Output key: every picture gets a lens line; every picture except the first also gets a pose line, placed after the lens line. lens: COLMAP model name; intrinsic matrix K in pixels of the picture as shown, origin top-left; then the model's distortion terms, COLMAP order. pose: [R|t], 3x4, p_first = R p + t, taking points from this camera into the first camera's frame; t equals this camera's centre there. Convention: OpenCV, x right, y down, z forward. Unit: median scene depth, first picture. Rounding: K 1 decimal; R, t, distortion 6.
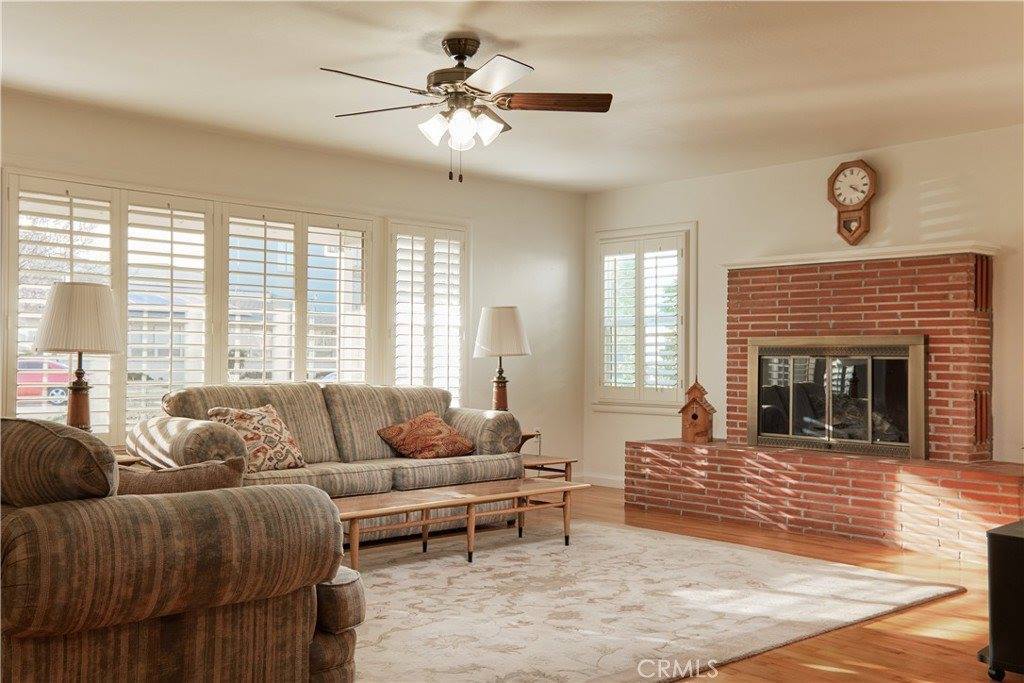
lens RADIAL K [[1029.9, 0, 513.8], [0, 1029.9, 342.9], [0, 0, 1]] dist [0.170824, 0.000000]
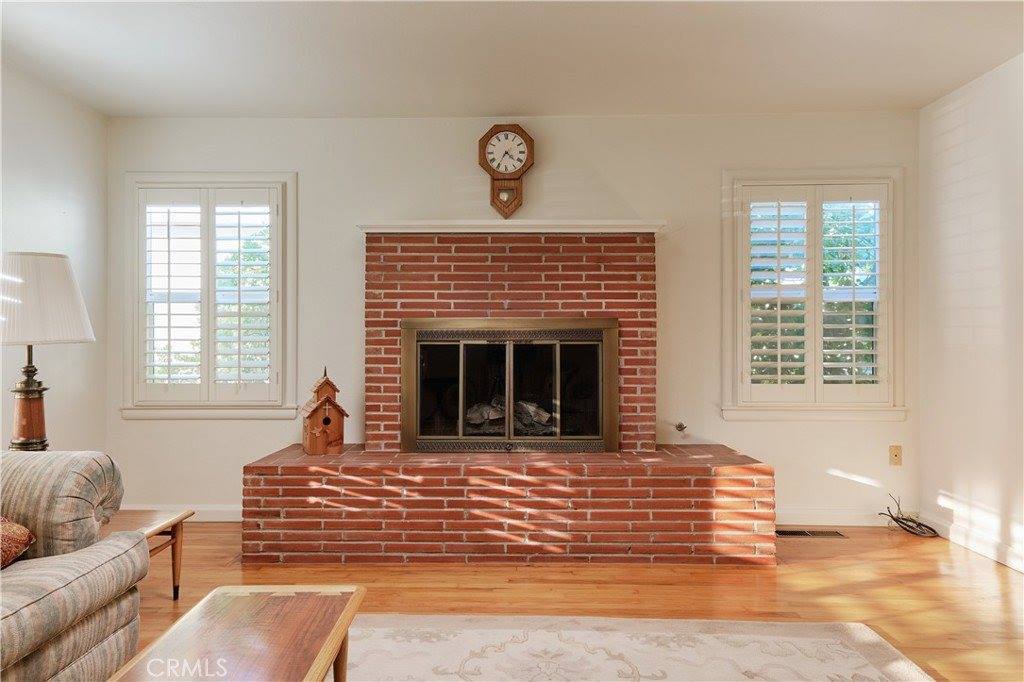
lens RADIAL K [[695.2, 0, 509.3], [0, 695.2, 343.8], [0, 0, 1]] dist [0.018241, 0.020981]
pose [[0.707804, -0.004143, 0.706397, -0.097504], [-0.004807, 0.999931, 0.010682, 0.008360], [-0.706393, -0.010956, 0.707735, 0.571930]]
